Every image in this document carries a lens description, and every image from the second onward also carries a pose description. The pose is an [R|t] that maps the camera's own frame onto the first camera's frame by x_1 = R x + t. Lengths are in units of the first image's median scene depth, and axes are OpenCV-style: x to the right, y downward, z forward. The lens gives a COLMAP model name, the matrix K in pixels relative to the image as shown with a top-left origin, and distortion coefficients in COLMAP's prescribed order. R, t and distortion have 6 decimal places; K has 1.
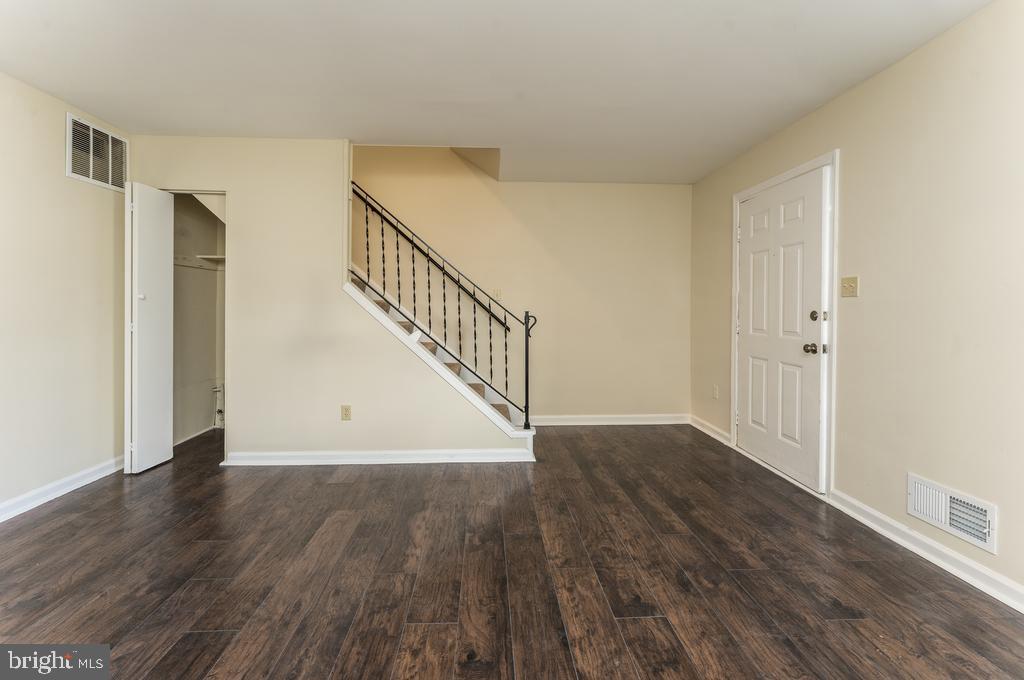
lens RADIAL K [[437.1, 0, 516.0], [0, 437.1, 308.8], [0, 0, 1]] dist [0.000838, 0.000542]
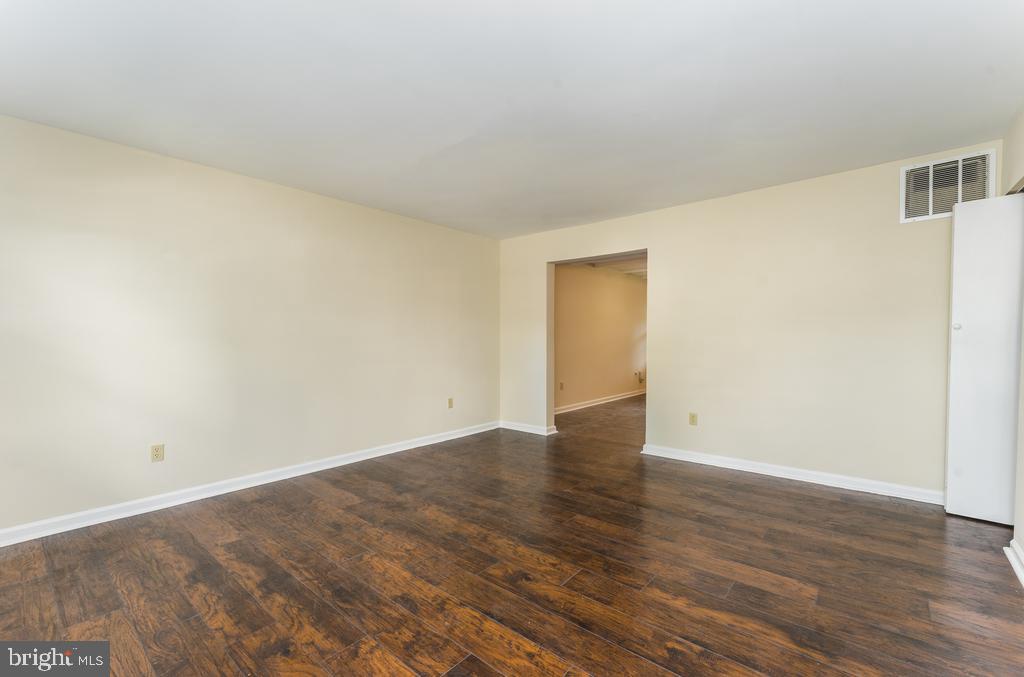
lens RADIAL K [[437.1, 0, 491.9], [0, 437.1, 353.0], [0, 0, 1]] dist [0.000838, 0.000542]
pose [[-0.728947, 0.022127, -0.684212, 0.799505], [0.003013, 0.999572, 0.029115, -0.000387], [0.684563, 0.019162, -0.728702, 1.627286]]
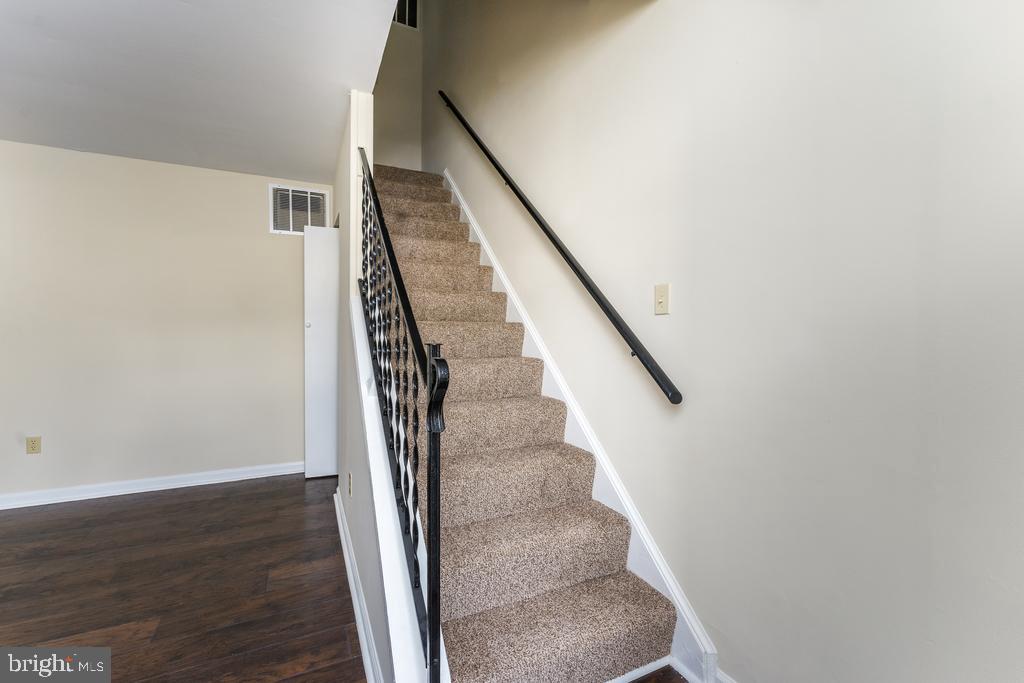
lens RADIAL K [[429.2, 0, 510.9], [0, 429.2, 337.2], [0, 0, 1]] dist [0.002302, 0.000189]
pose [[0.350280, 0.001825, -0.936643, 0.613610], [-0.001768, 0.999998, 0.001287, 0.004800], [0.936643, 0.001205, 0.350283, 1.792597]]
